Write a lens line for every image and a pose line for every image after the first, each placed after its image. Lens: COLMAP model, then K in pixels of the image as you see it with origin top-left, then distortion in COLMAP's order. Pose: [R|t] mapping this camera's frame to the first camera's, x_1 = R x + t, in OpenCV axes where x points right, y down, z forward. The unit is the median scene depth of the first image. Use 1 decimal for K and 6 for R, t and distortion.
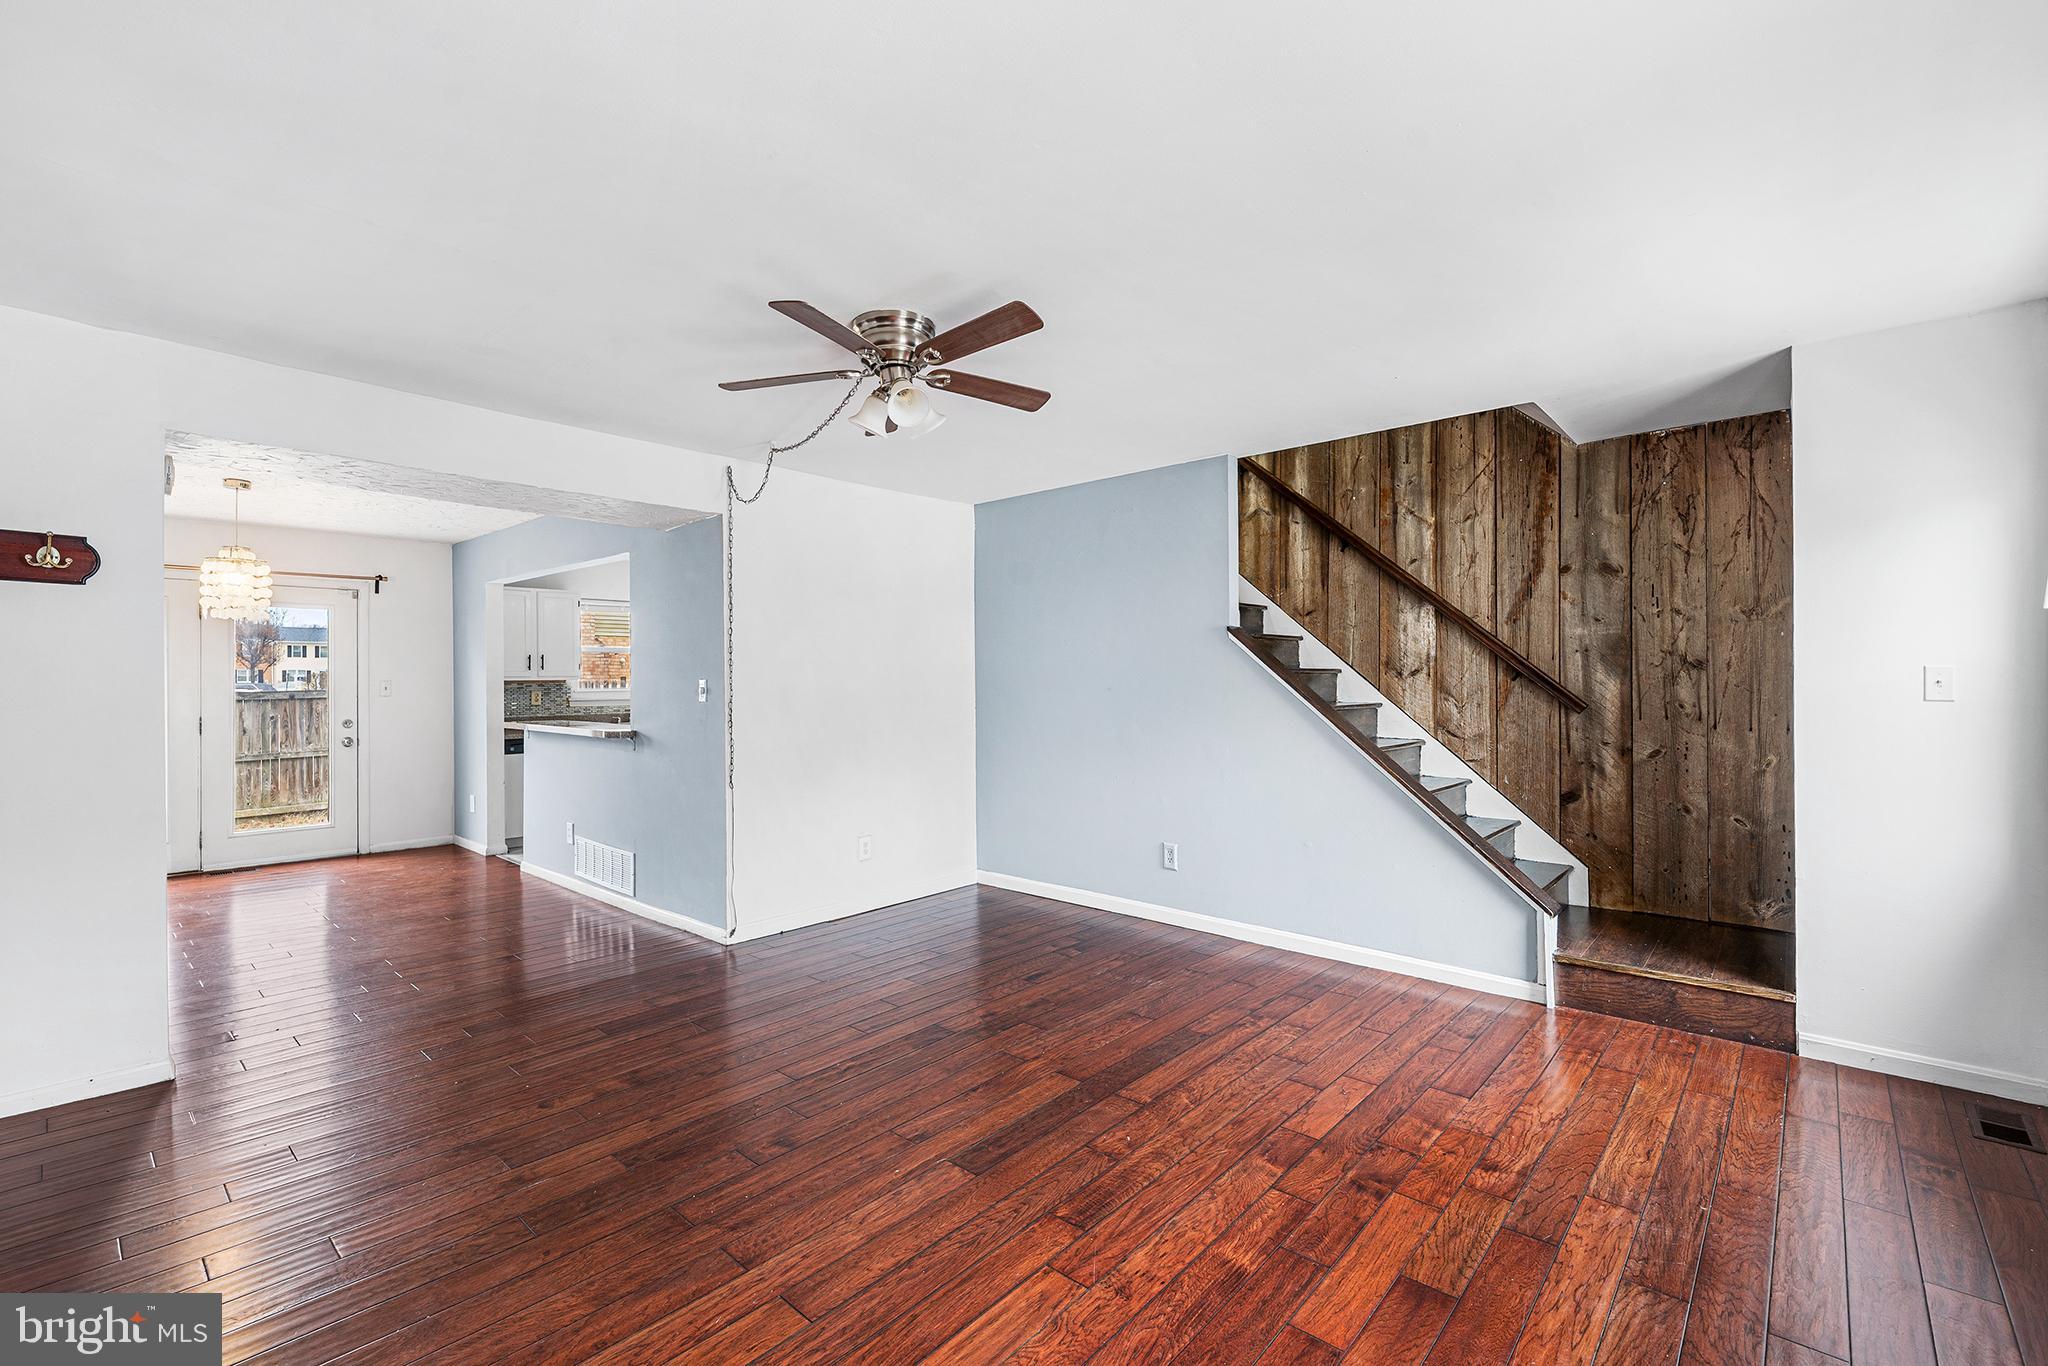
lens RADIAL K [[880.7, 0, 1024.0], [0, 880.7, 683.0], [0, 0, 1]] dist [-0.001680, -0.000137]
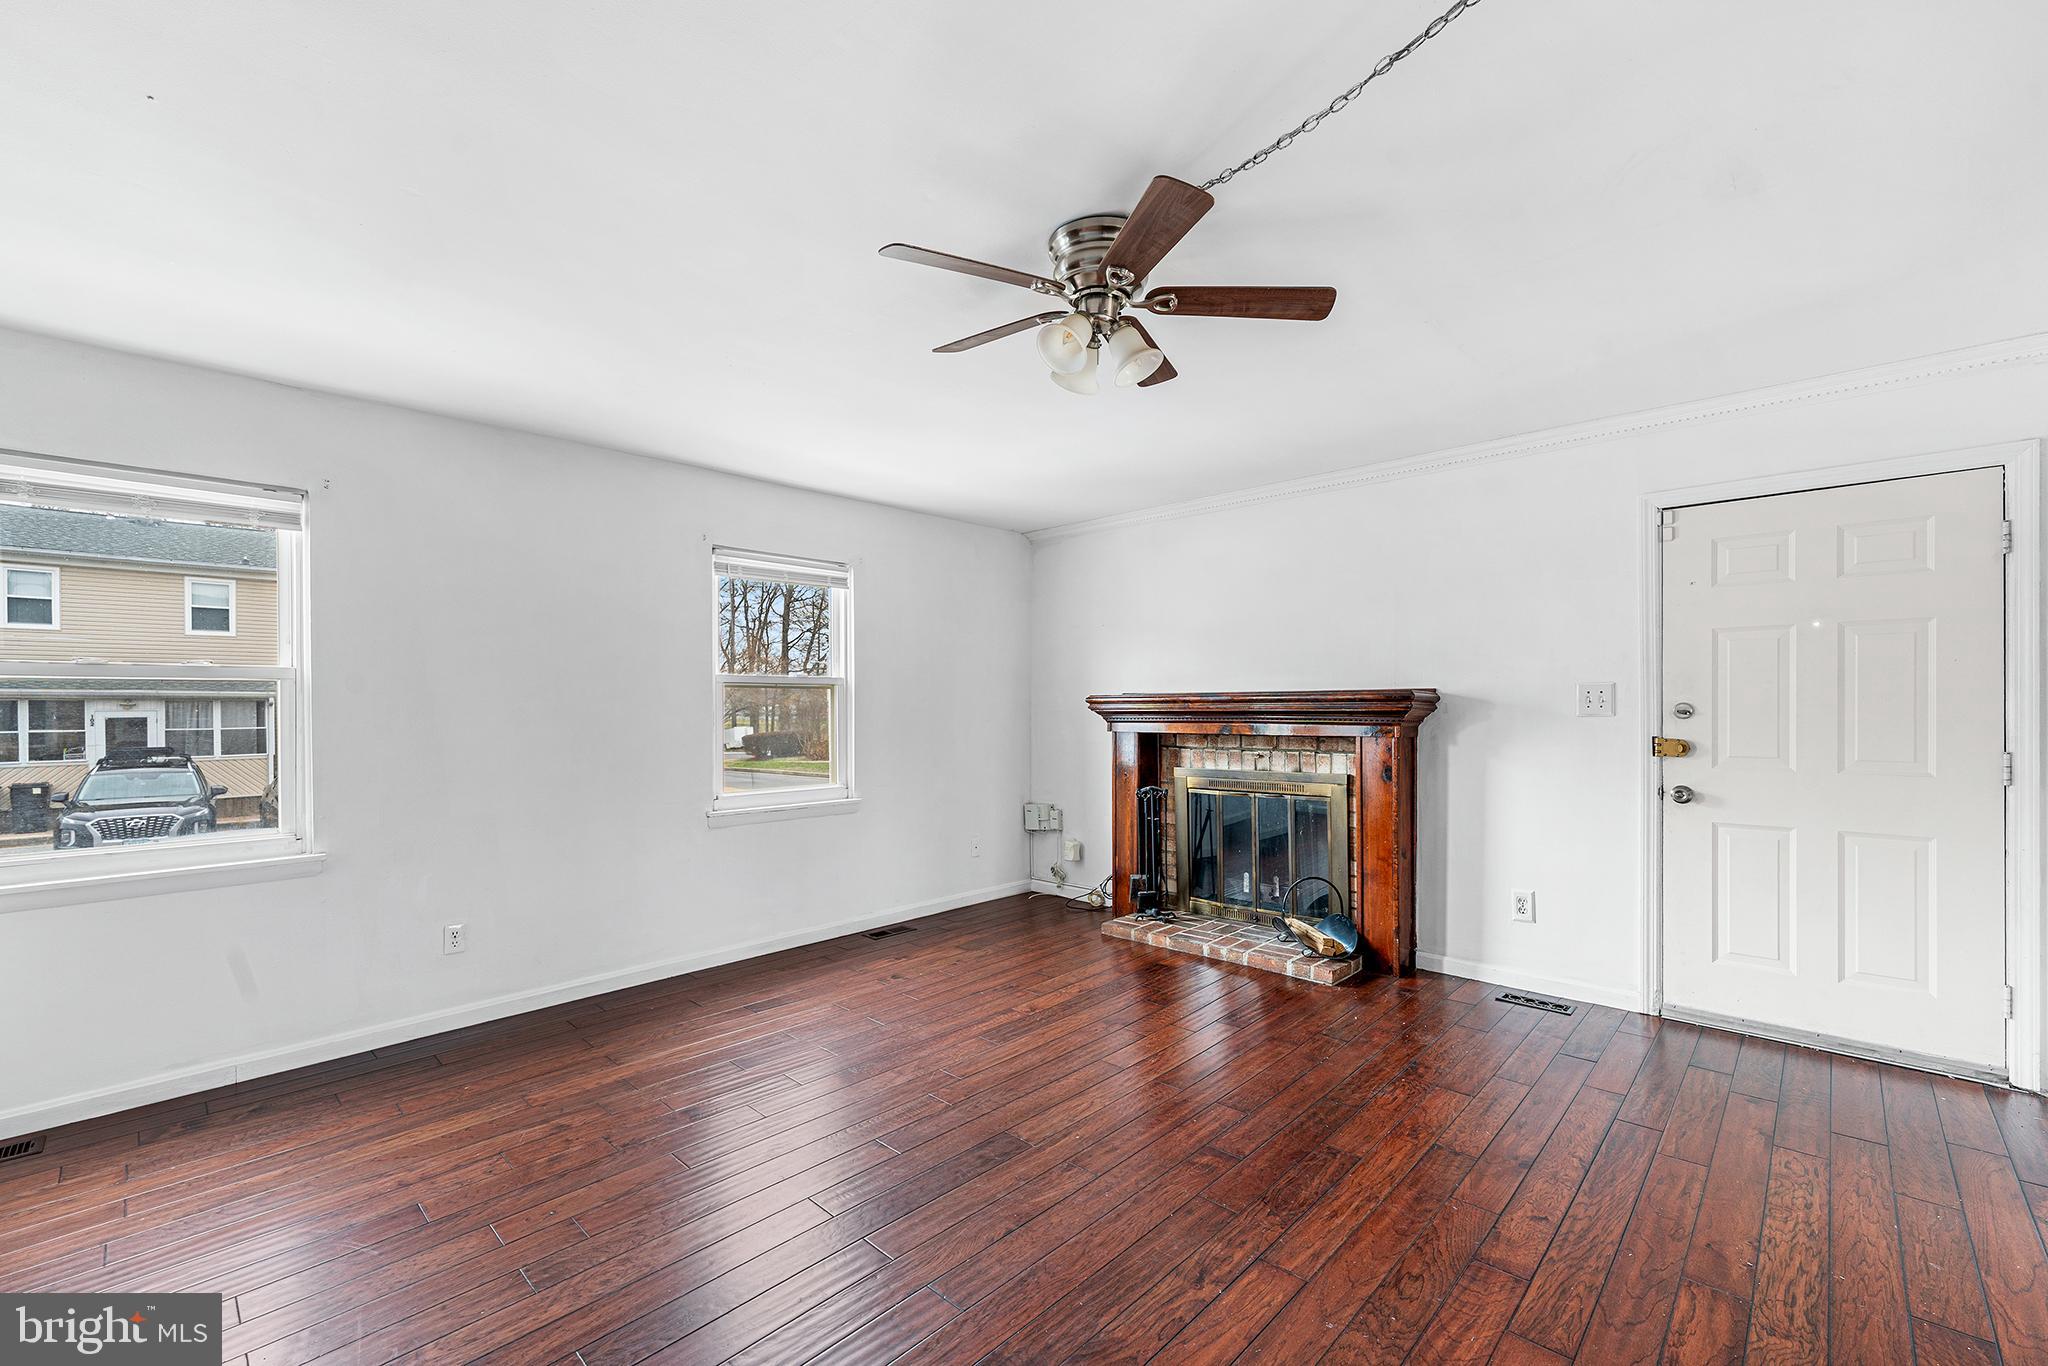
lens RADIAL K [[855.3, 0, 1027.8], [0, 855.3, 698.2], [0, 0, 1]] dist [-0.001892, -0.000198]
pose [[-0.999471, 0.011416, 0.030447, -0.109881], [0.011254, 0.999921, -0.005517, 0.002732], [-0.030508, -0.005171, -0.999521, 1.898478]]
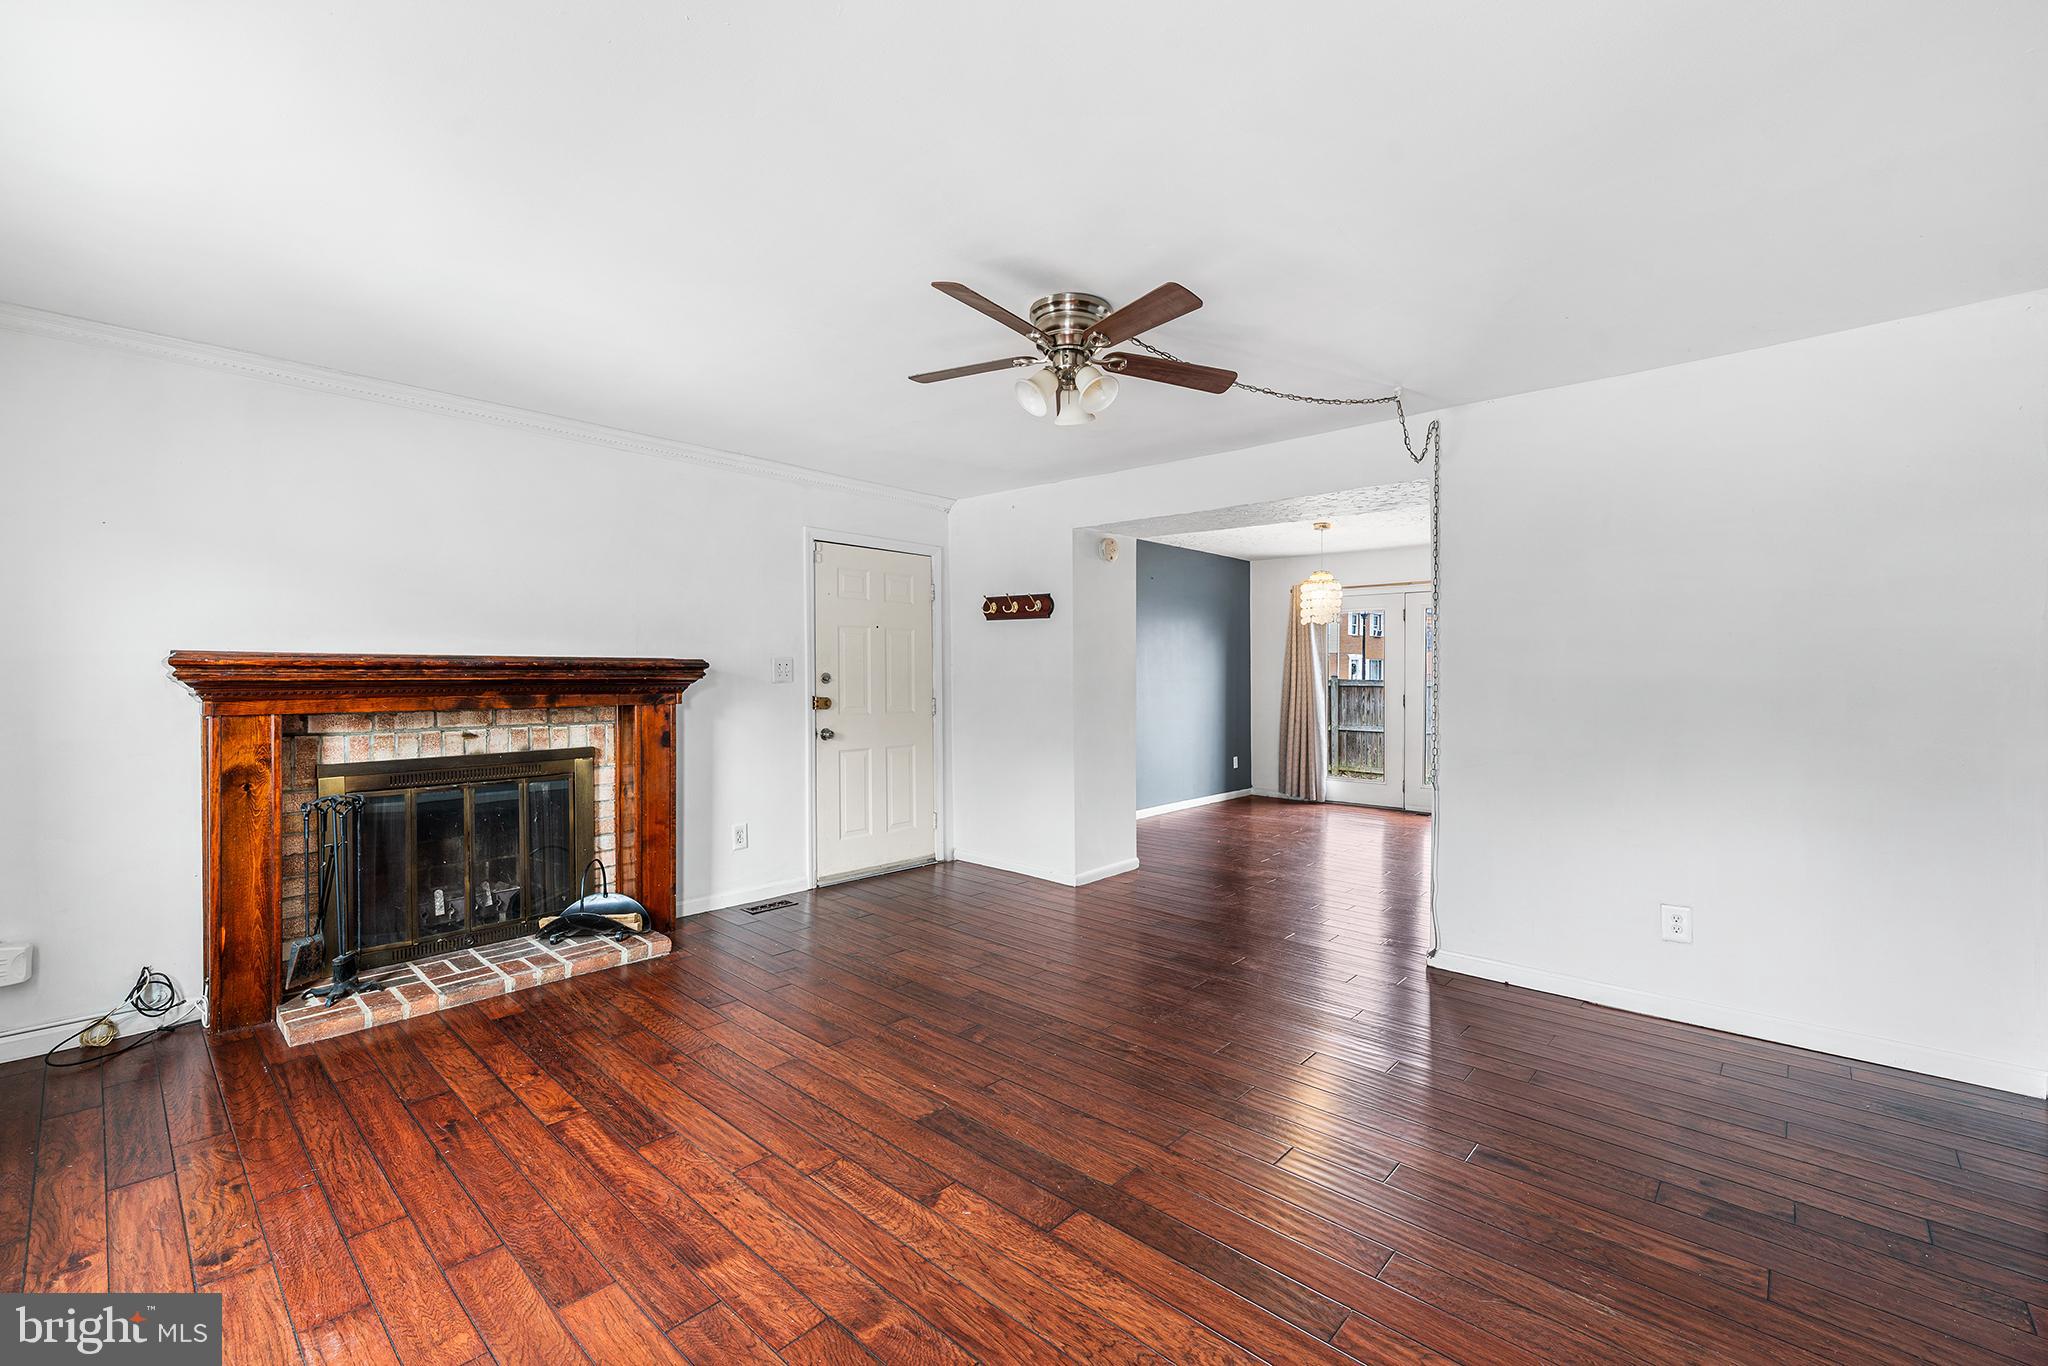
lens RADIAL K [[857.0, 0, 1015.1], [0, 857.0, 670.5], [0, 0, 1]] dist [-0.001061, -0.000244]
pose [[-0.012166, 0.000501, -0.999926, 0.889525], [-0.003757, 0.999993, 0.000547, 0.005760], [0.999919, 0.003763, -0.012164, 1.012285]]
